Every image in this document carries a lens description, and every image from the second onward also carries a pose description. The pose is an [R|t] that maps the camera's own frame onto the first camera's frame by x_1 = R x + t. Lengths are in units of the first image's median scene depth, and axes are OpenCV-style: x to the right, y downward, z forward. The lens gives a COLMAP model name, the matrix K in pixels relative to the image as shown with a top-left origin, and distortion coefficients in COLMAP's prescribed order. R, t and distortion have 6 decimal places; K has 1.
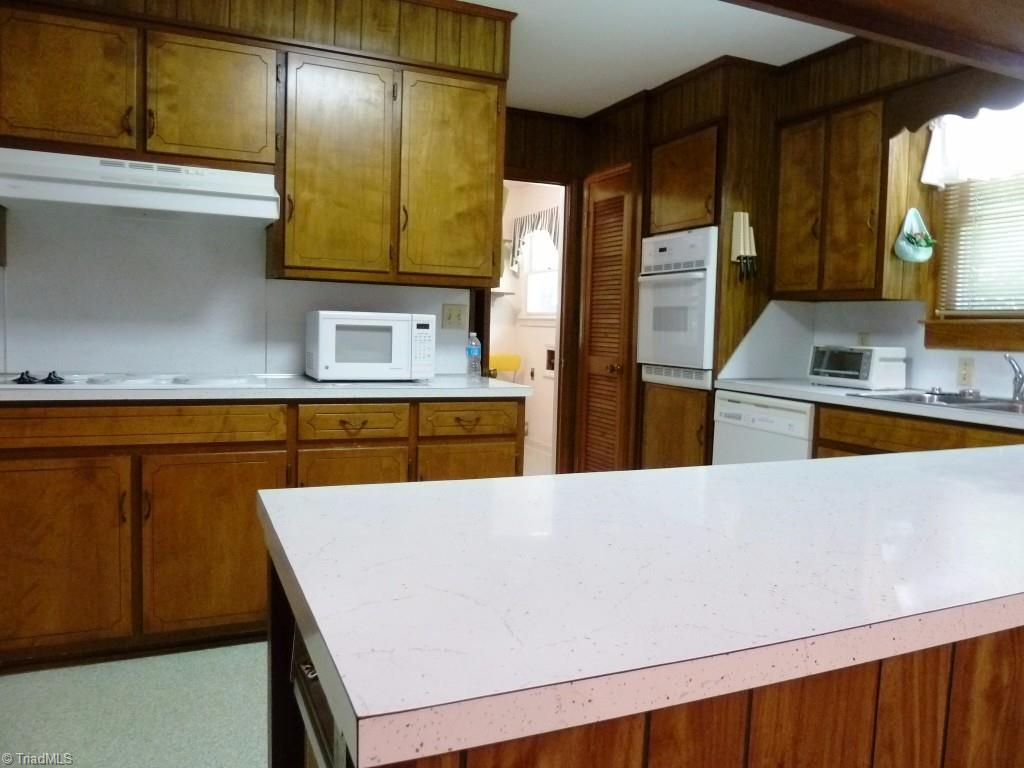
lens RADIAL K [[769.2, 0, 513.5], [0, 769.2, 381.0], [0, 0, 1]] dist [-0.049278, 0.022481]
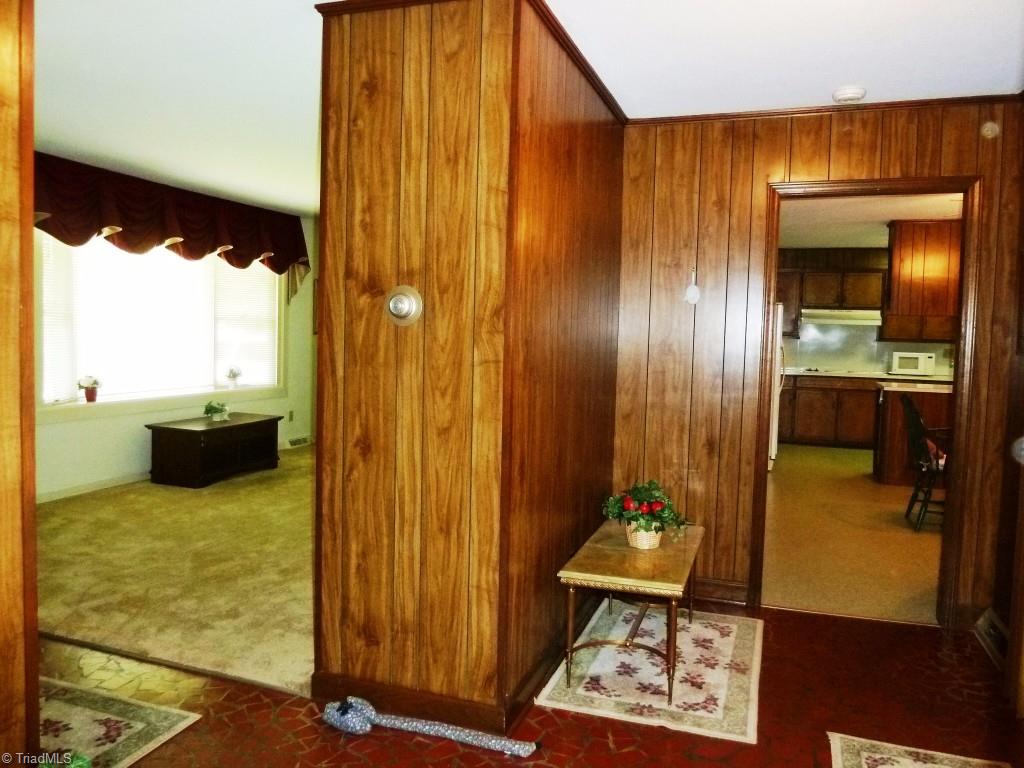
lens RADIAL K [[769.2, 0, 513.5], [0, 769.2, 383.3], [0, 0, 1]] dist [-0.049278, 0.022481]
pose [[0.768837, 0.031538, -0.638666, 0.566859], [-0.053639, 0.998444, -0.015267, 0.173713], [0.637191, 0.045995, 0.769332, -2.478116]]
